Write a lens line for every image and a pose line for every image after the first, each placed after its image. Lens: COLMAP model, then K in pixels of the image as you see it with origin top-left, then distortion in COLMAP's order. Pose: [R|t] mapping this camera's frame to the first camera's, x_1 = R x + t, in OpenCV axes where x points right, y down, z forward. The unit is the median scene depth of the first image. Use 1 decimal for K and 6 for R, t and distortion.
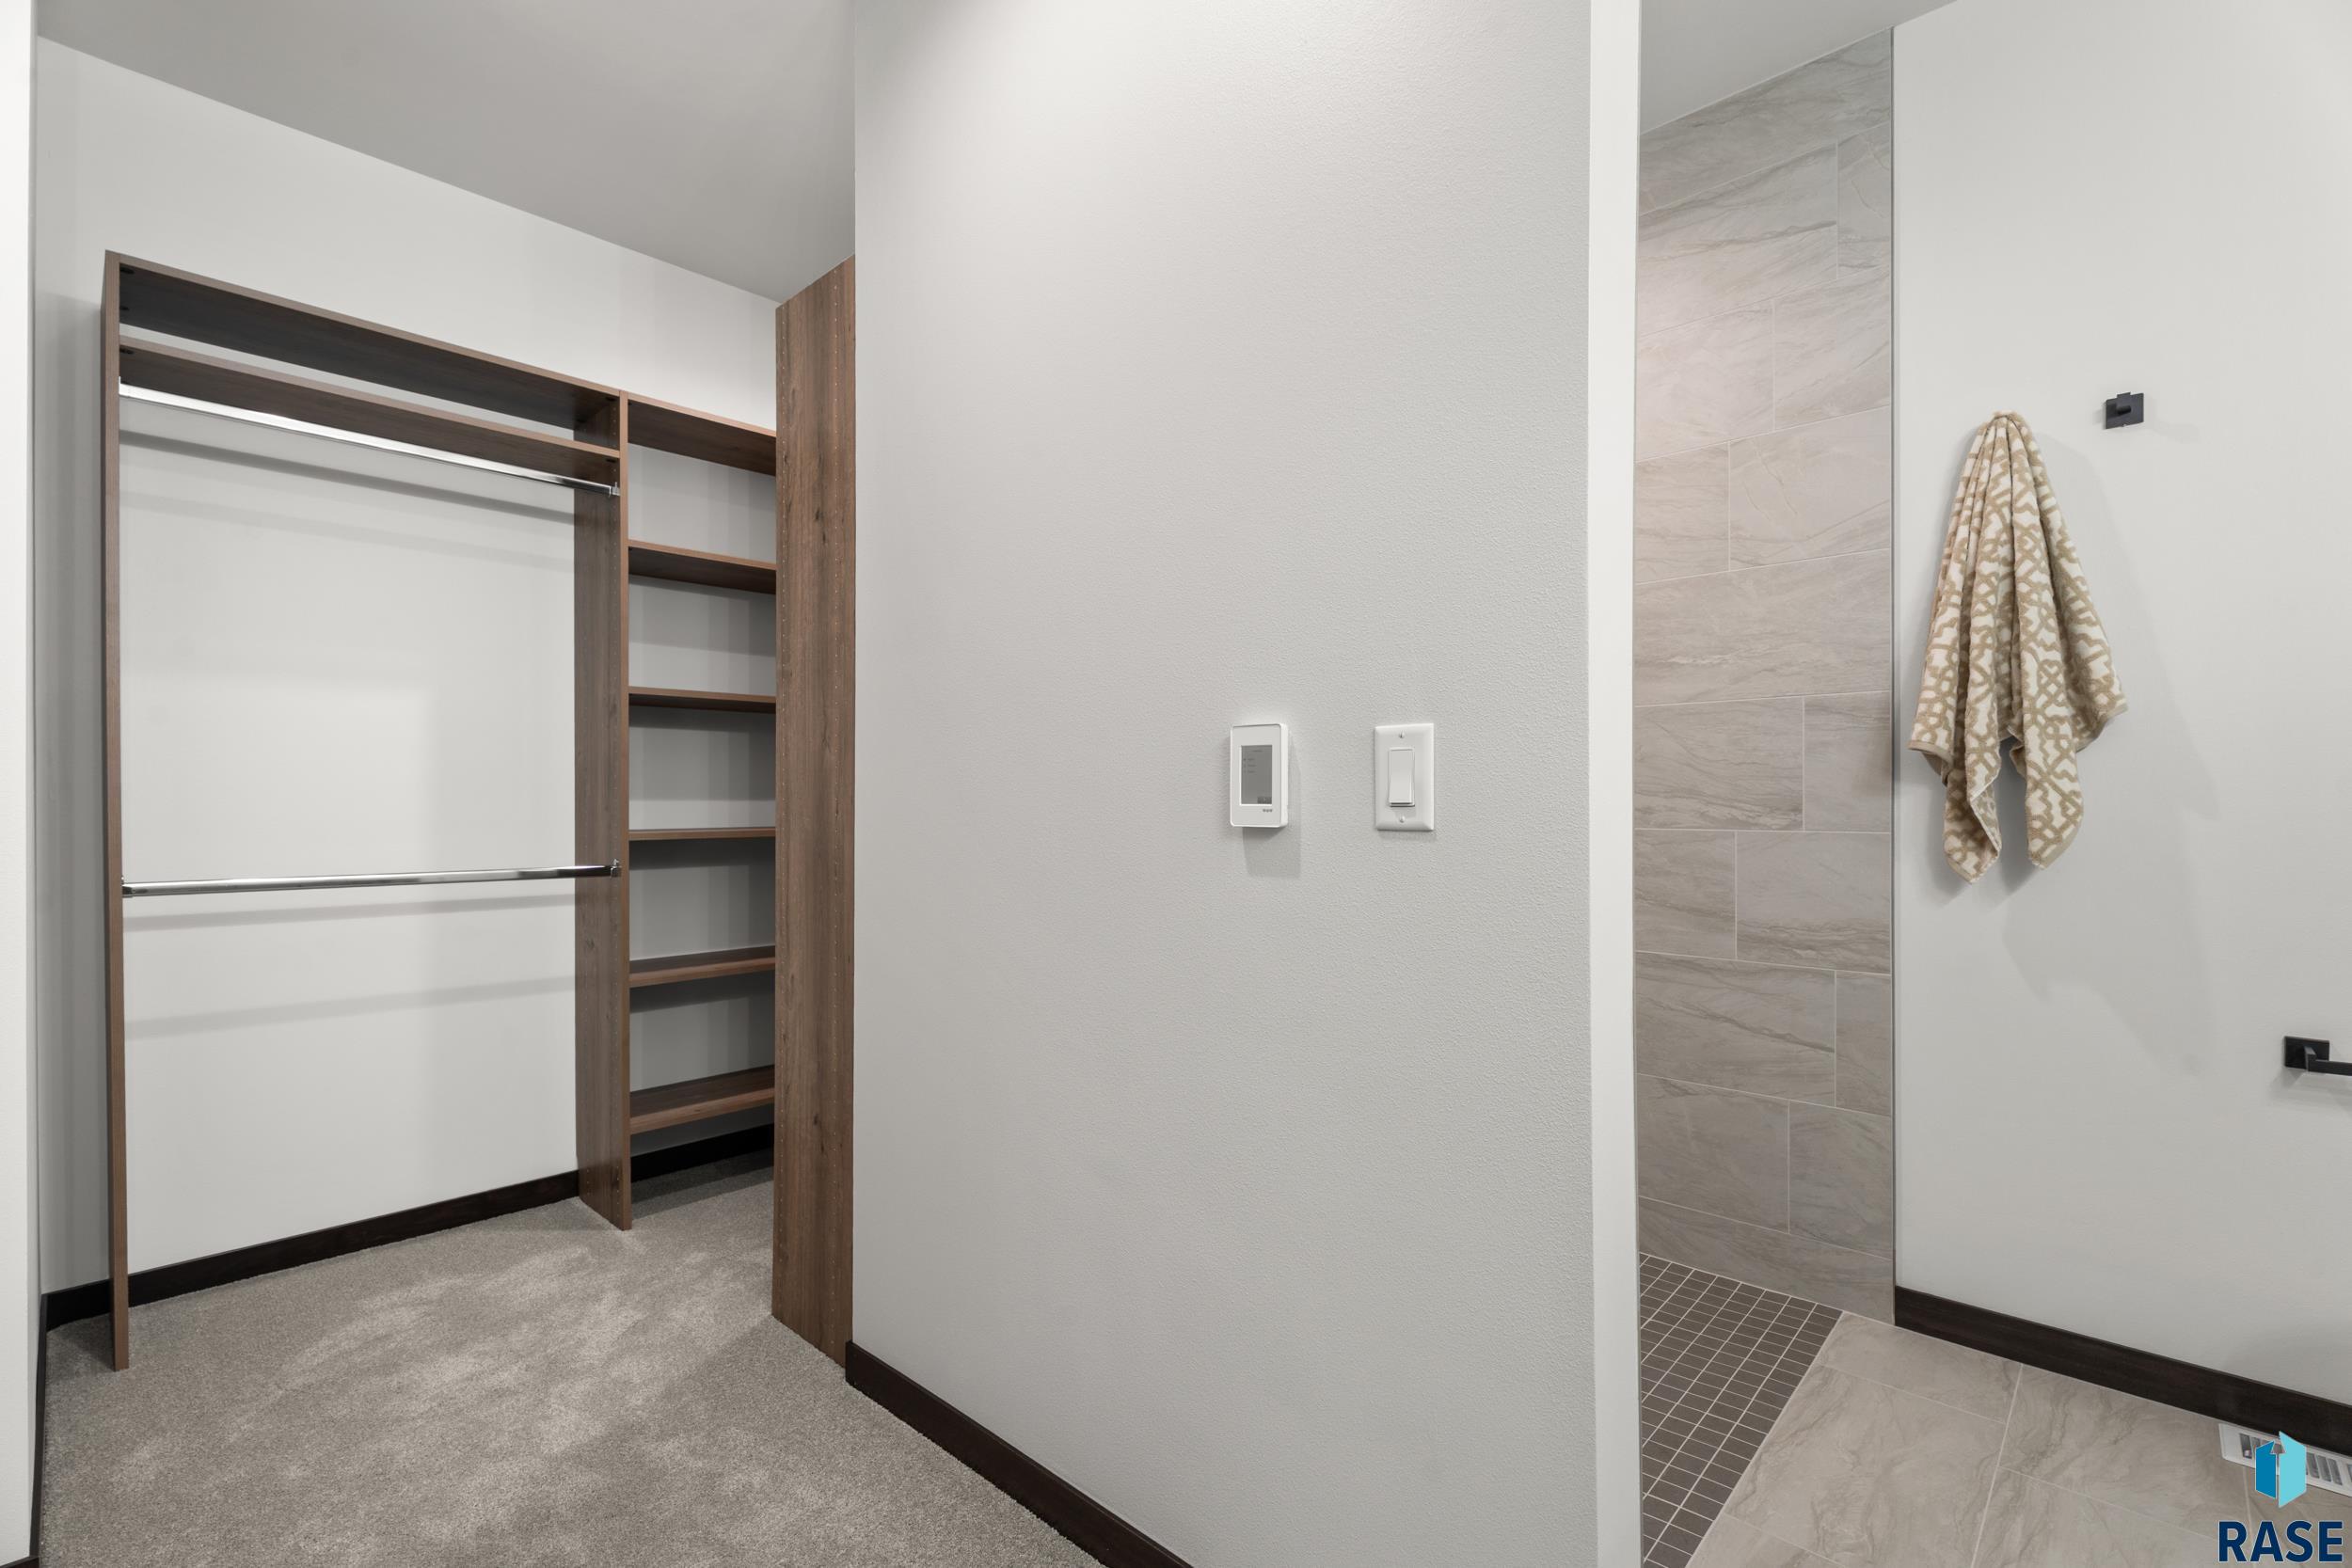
lens RADIAL K [[1052.3, 0, 1166.7], [0, 1052.3, 803.9], [0, 0, 1]] dist [-0.000370, -0.000385]
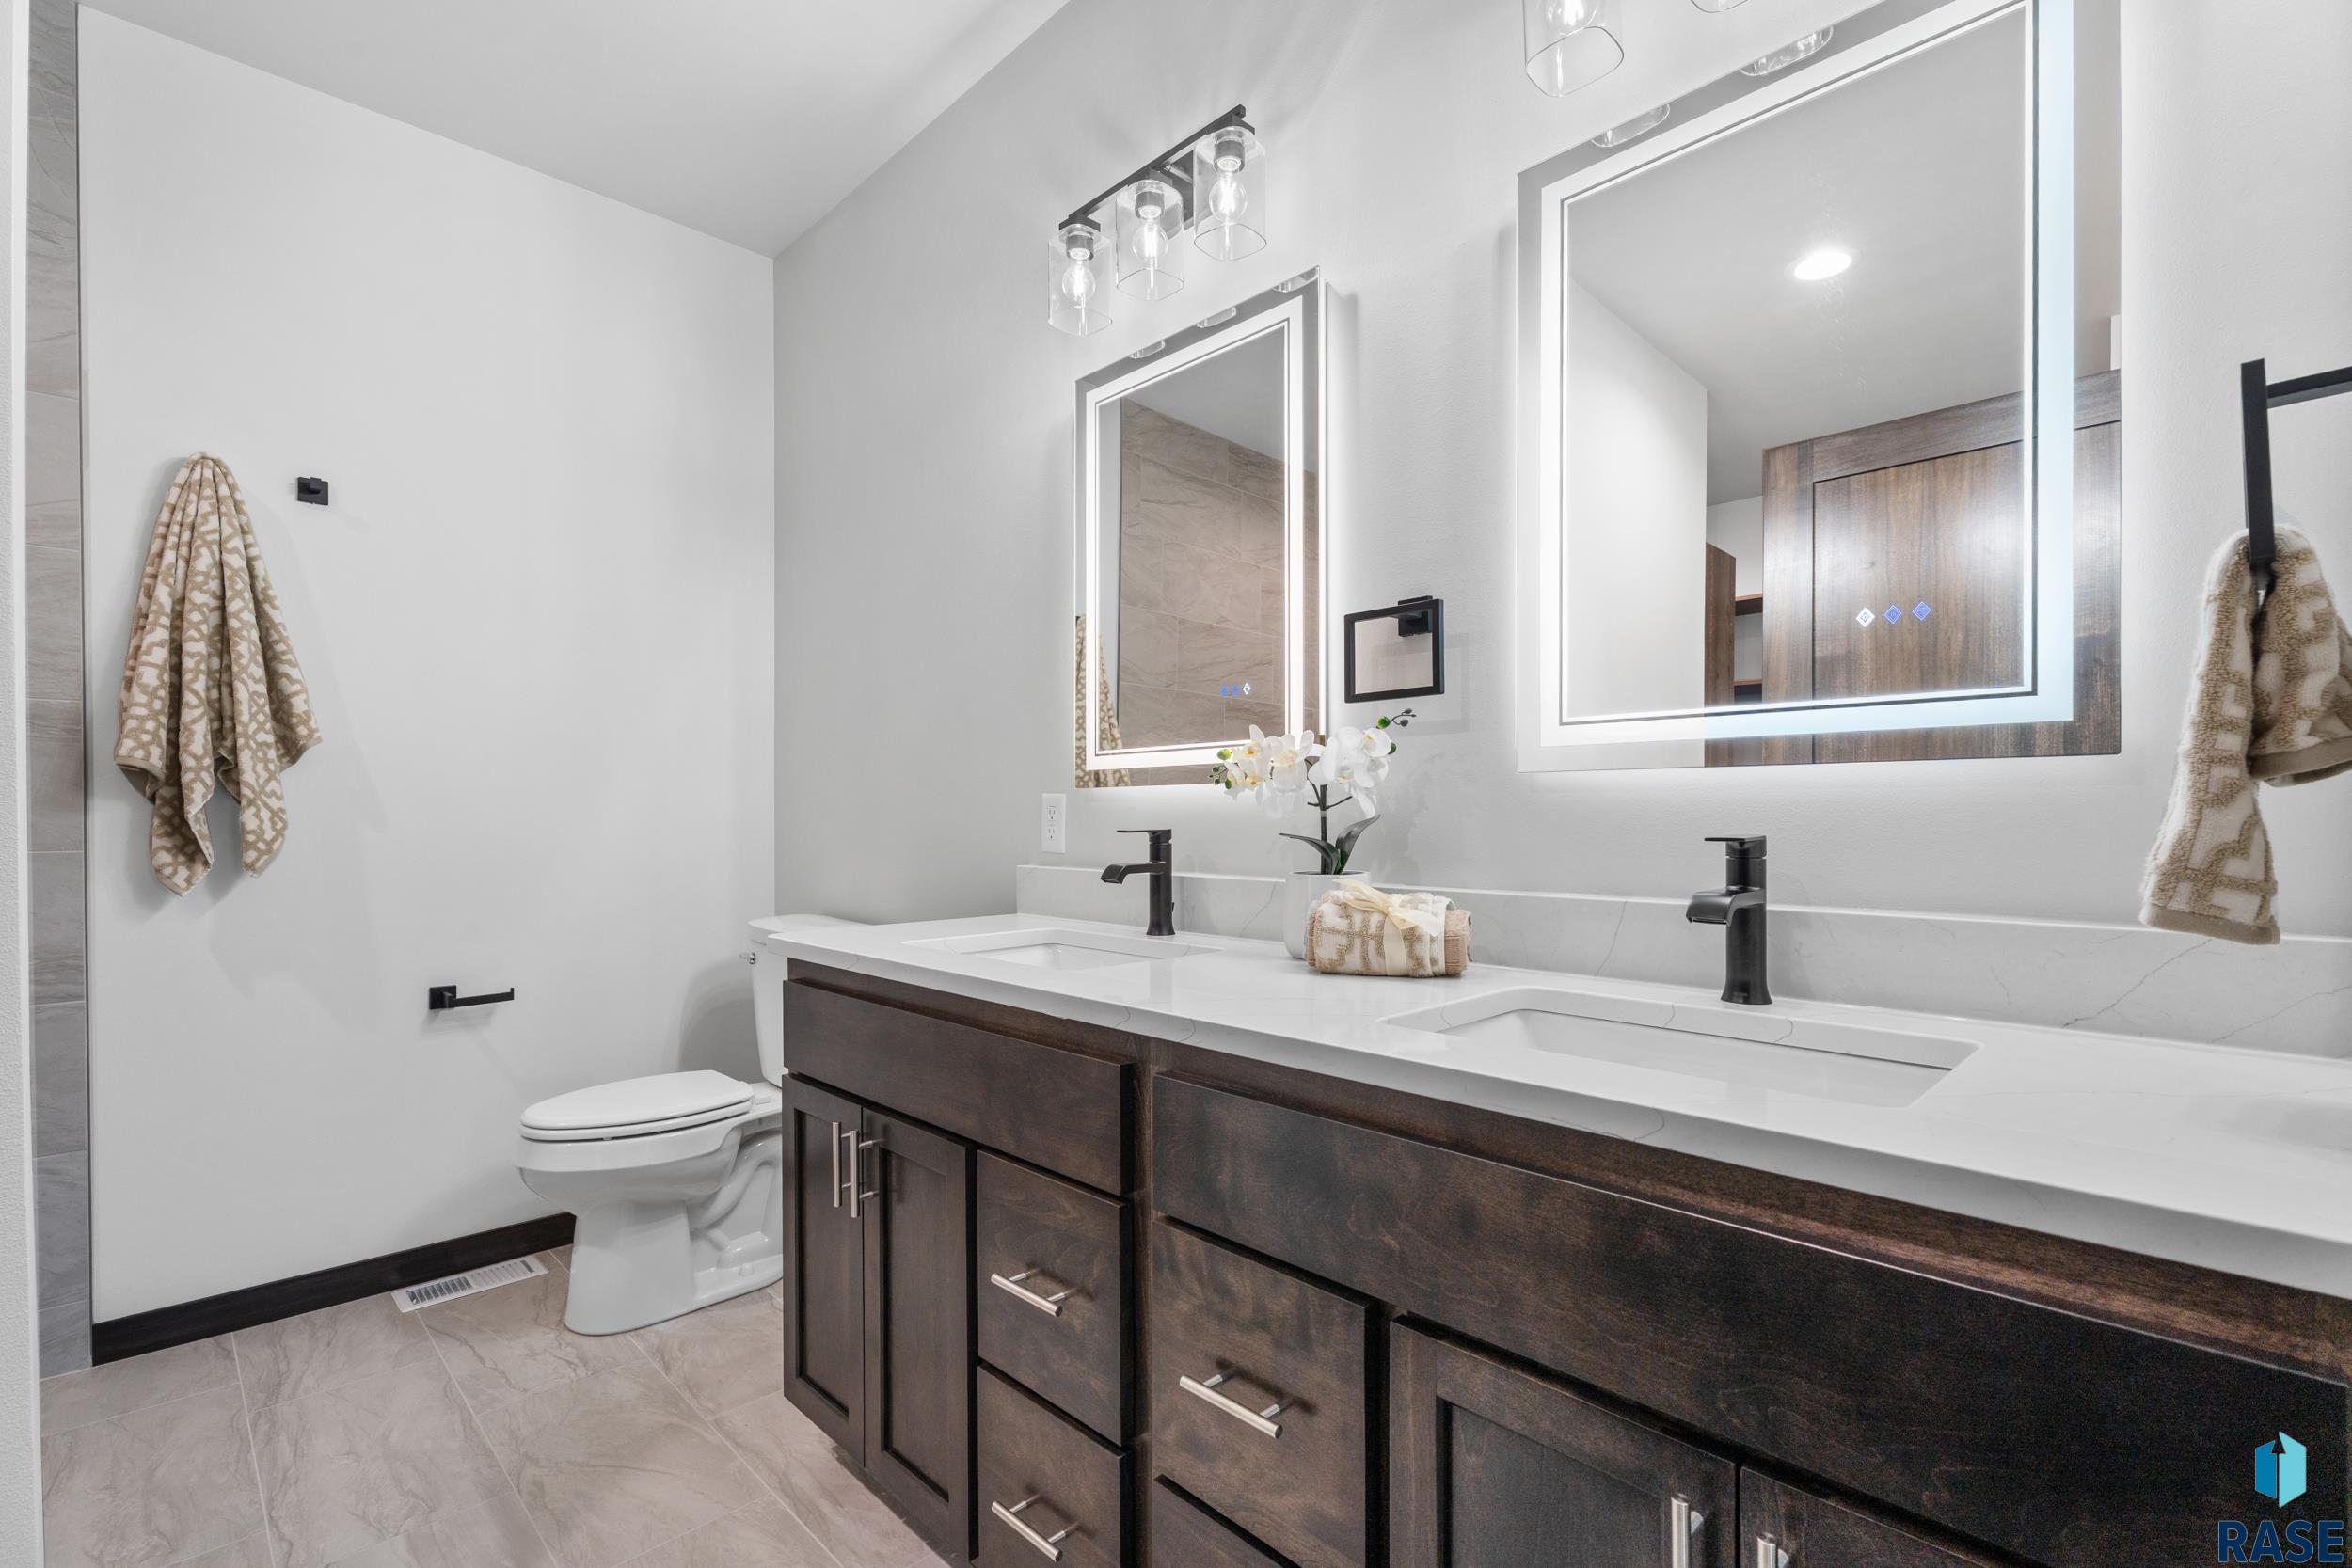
lens RADIAL K [[1052.3, 0, 1166.7], [0, 1052.3, 803.9], [0, 0, 1]] dist [-0.000370, -0.000385]
pose [[0.043627, 0.009115, 0.999006, -0.238458], [0.006406, 0.999935, -0.009403, 0.000145], [-0.999027, 0.006810, 0.043566, -0.020997]]
